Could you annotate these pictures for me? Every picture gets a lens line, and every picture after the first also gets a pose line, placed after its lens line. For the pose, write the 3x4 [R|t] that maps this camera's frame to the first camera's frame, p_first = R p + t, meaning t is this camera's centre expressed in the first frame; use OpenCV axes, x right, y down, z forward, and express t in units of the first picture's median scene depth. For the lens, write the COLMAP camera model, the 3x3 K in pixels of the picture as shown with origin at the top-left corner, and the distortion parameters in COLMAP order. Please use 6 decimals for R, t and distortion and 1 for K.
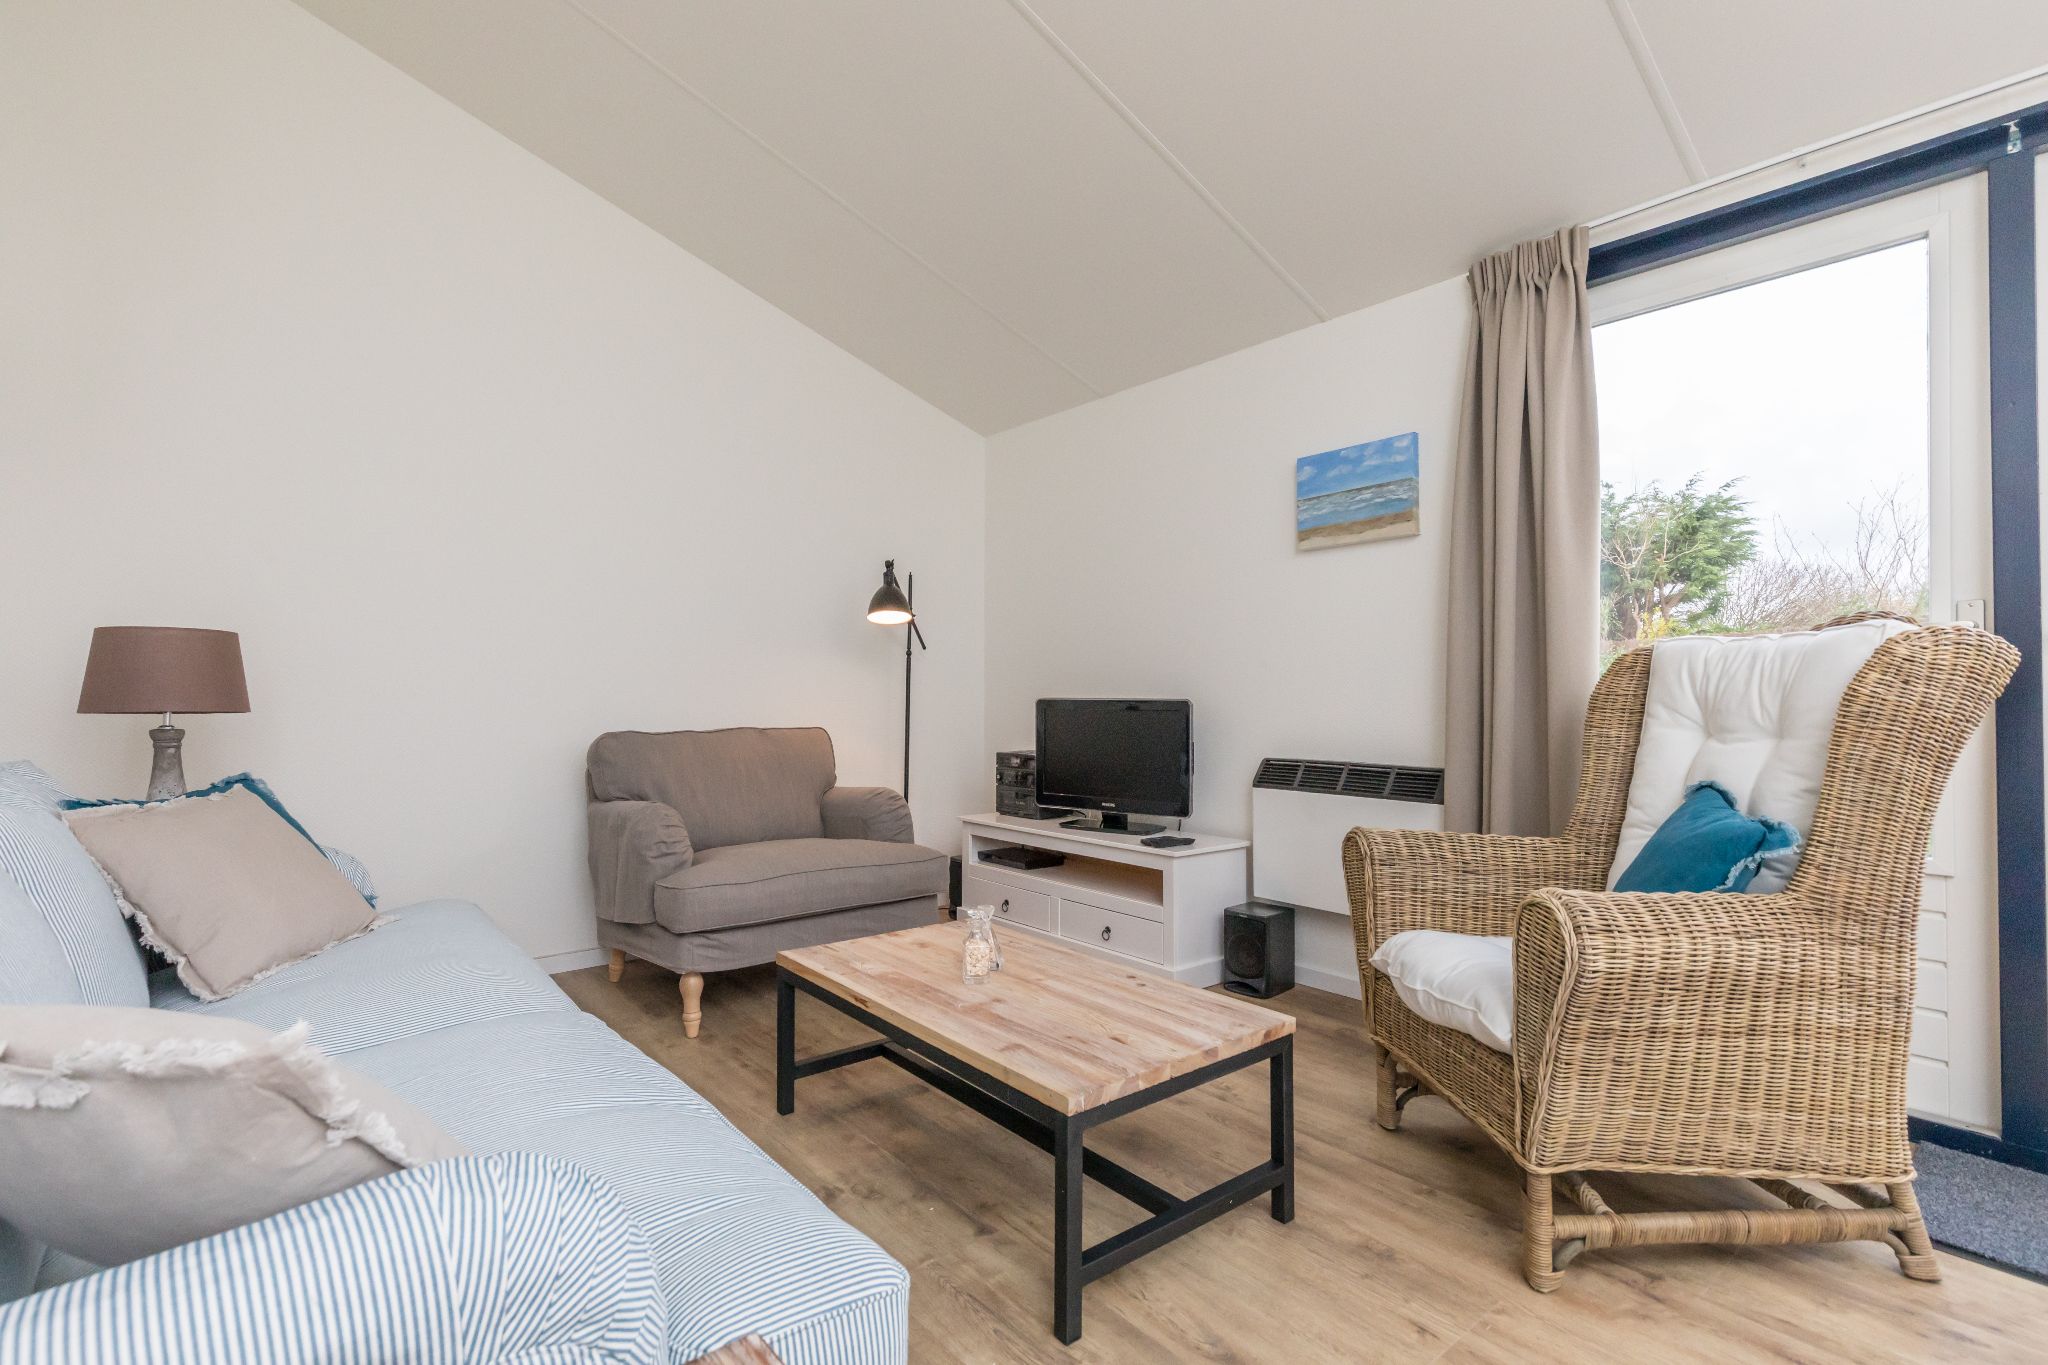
lens RADIAL K [[937.4, 0, 1028.9], [0, 937.4, 665.6], [0, 0, 1]] dist [0.004736, 0.000876]
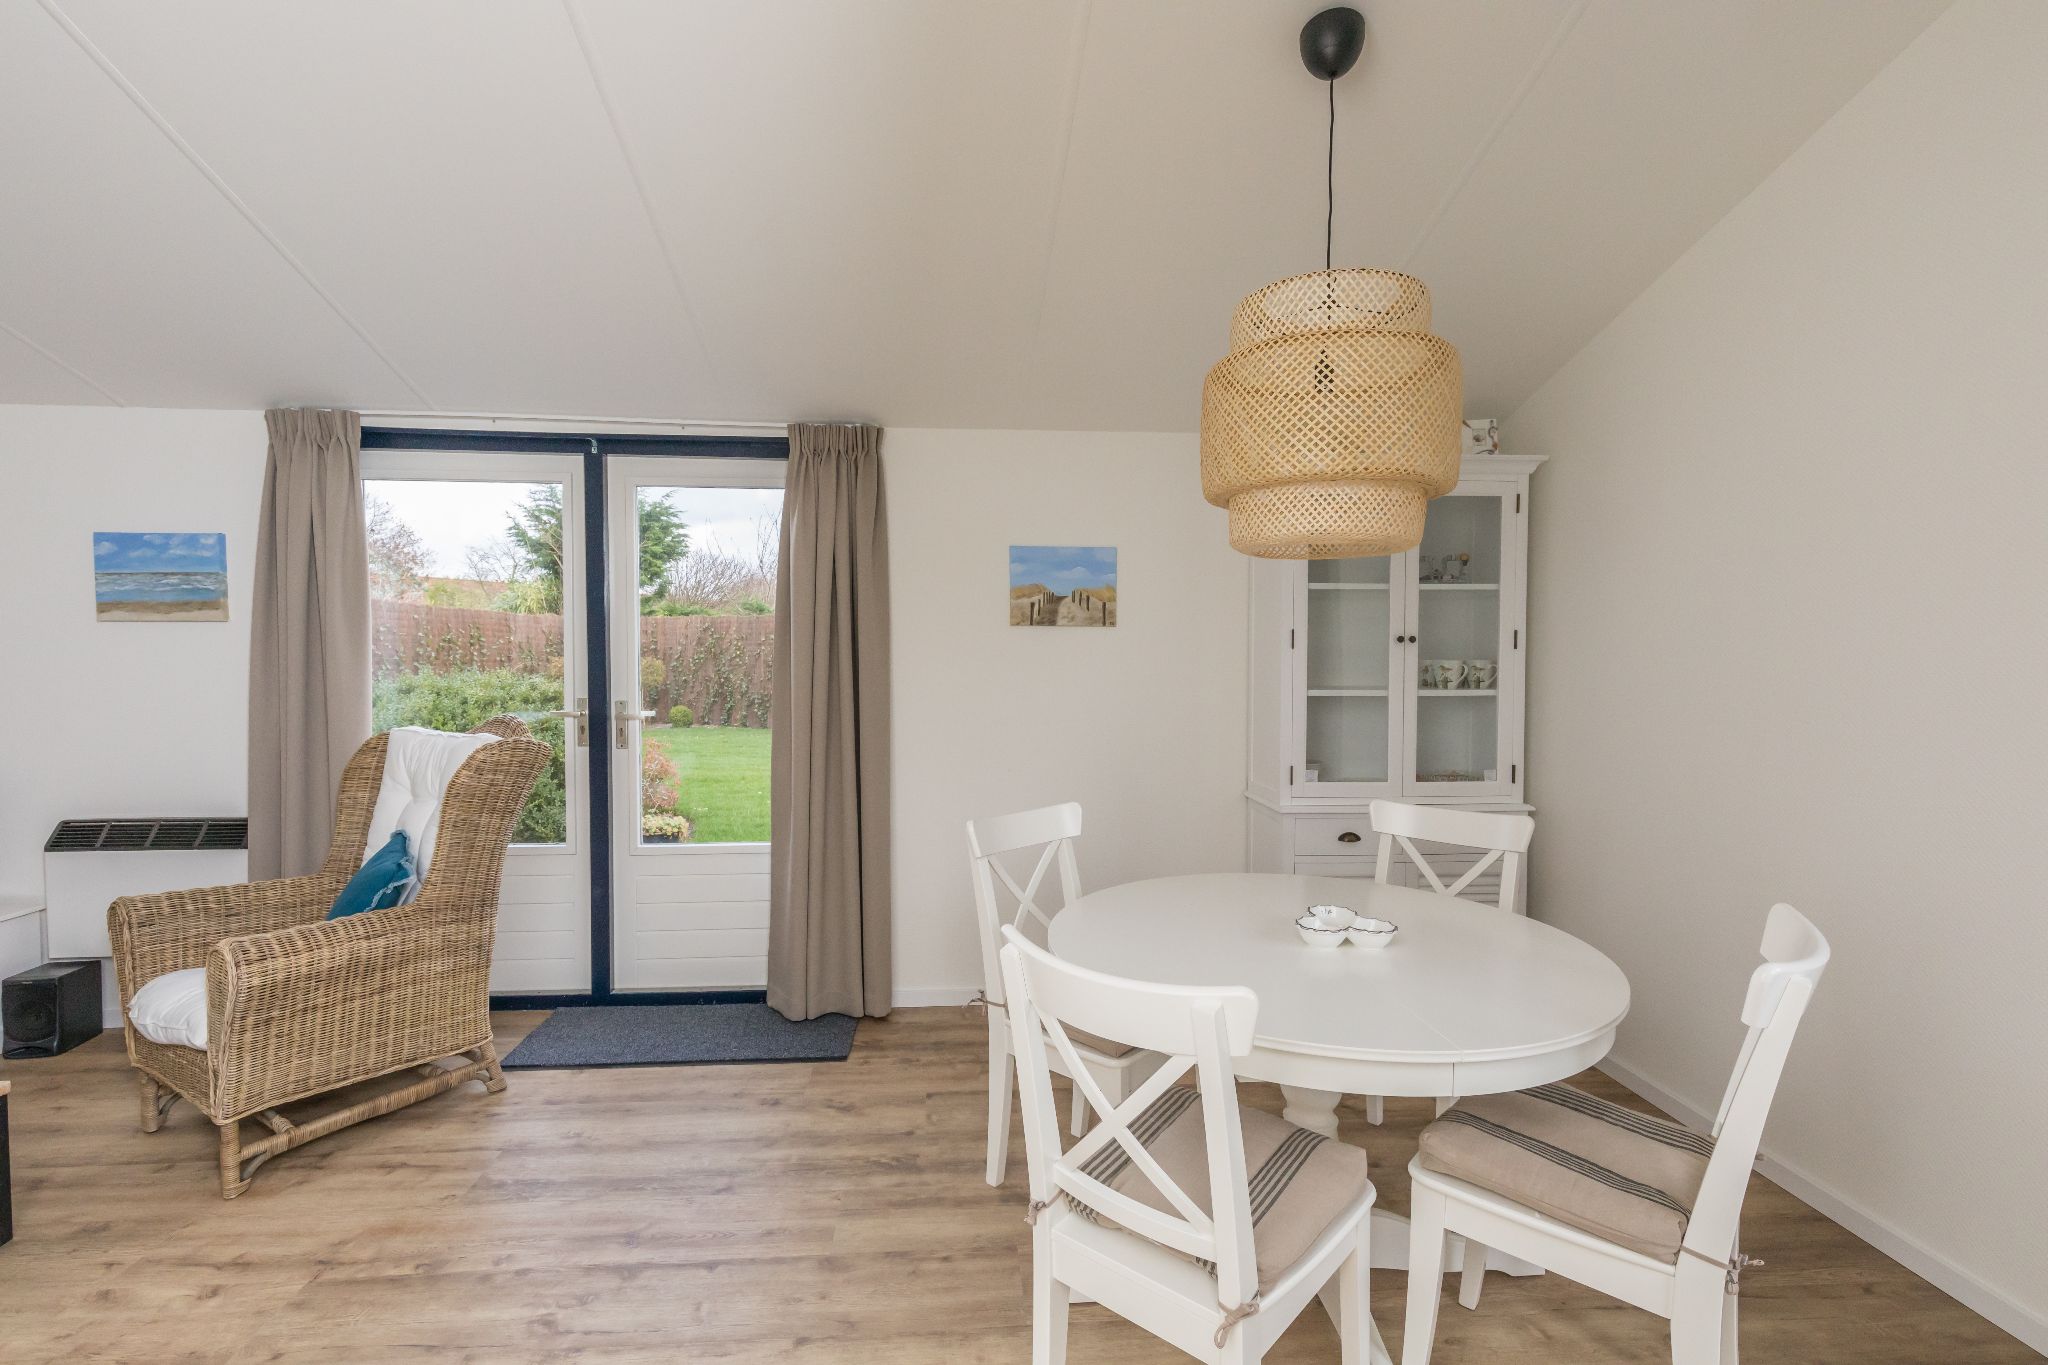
lens RADIAL K [[937.4, 0, 1025.2], [0, 937.4, 672.2], [0, 0, 1]] dist [0.004736, 0.000876]
pose [[0.588261, -0.027431, 0.808206, 0.067336], [-0.029645, 0.998021, 0.055451, -0.224674], [-0.808128, -0.056579, 0.586284, -0.647938]]
